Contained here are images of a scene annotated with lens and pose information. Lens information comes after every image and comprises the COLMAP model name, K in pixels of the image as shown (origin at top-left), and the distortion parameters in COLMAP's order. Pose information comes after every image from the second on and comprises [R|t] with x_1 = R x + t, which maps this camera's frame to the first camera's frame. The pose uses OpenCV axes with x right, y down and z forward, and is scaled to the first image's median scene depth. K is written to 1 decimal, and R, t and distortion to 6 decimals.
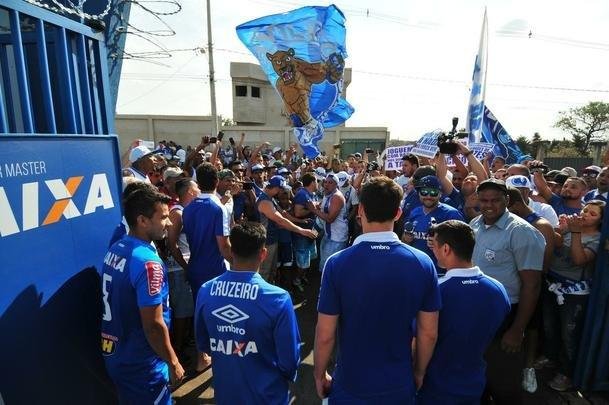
lens RADIAL K [[326.7, 0, 308.6], [0, 326.7, 204.1], [0, 0, 1]] dist [0.002192, -0.001600]
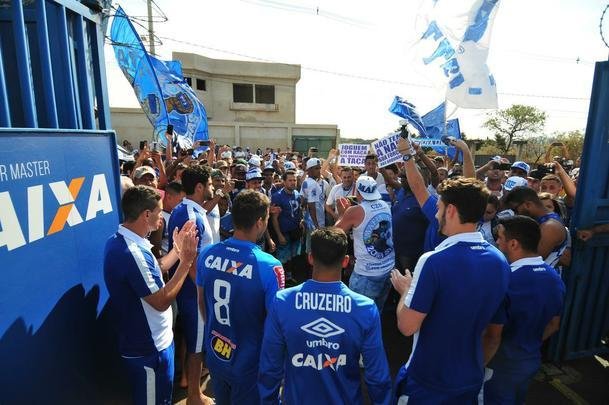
lens RADIAL K [[326.7, 0, 308.6], [0, 326.7, 204.1], [0, 0, 1]] dist [0.002192, -0.001600]
pose [[0.989139, -0.008978, 0.146711, -0.276116], [0.007467, 0.999913, 0.010851, -0.022281], [-0.146796, -0.009638, 0.989120, 0.049105]]
